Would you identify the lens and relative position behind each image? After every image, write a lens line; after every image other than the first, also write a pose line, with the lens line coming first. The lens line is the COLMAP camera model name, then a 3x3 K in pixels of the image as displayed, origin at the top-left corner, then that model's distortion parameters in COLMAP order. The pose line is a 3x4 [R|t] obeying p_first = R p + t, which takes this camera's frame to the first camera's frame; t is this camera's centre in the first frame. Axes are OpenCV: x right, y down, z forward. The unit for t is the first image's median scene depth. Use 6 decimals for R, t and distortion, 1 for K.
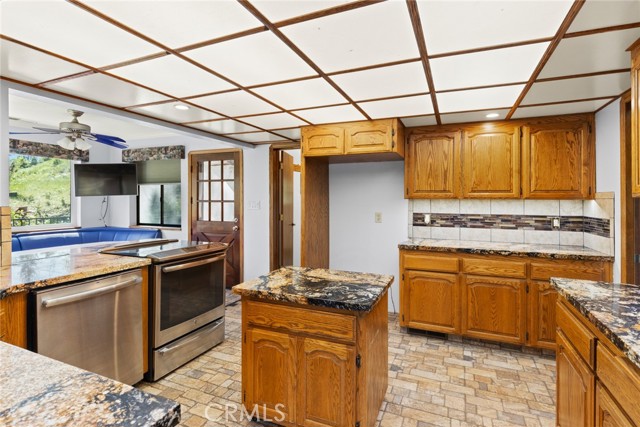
lens RADIAL K [[319.4, 0, 316.7], [0, 319.4, 200.0], [0, 0, 1]] dist [0.003231, -0.000887]
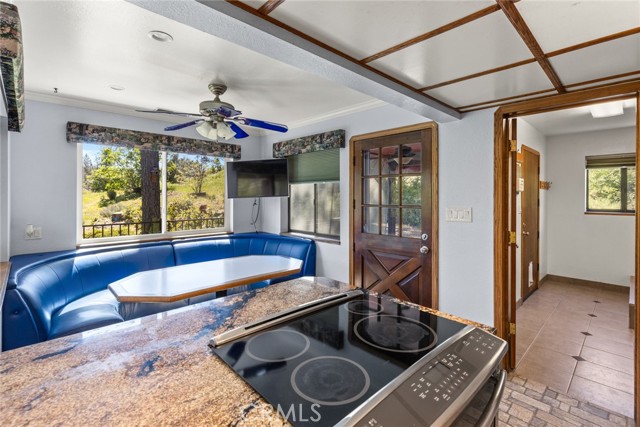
lens RADIAL K [[290.1, 0, 316.4], [0, 290.1, 198.6], [0, 0, 1]] dist [0.008502, -0.001048]
pose [[0.916034, 0.002636, -0.401091, -0.202113], [-0.001013, 0.999990, 0.004259, -0.014191], [0.401098, -0.003495, 0.916028, 0.355559]]
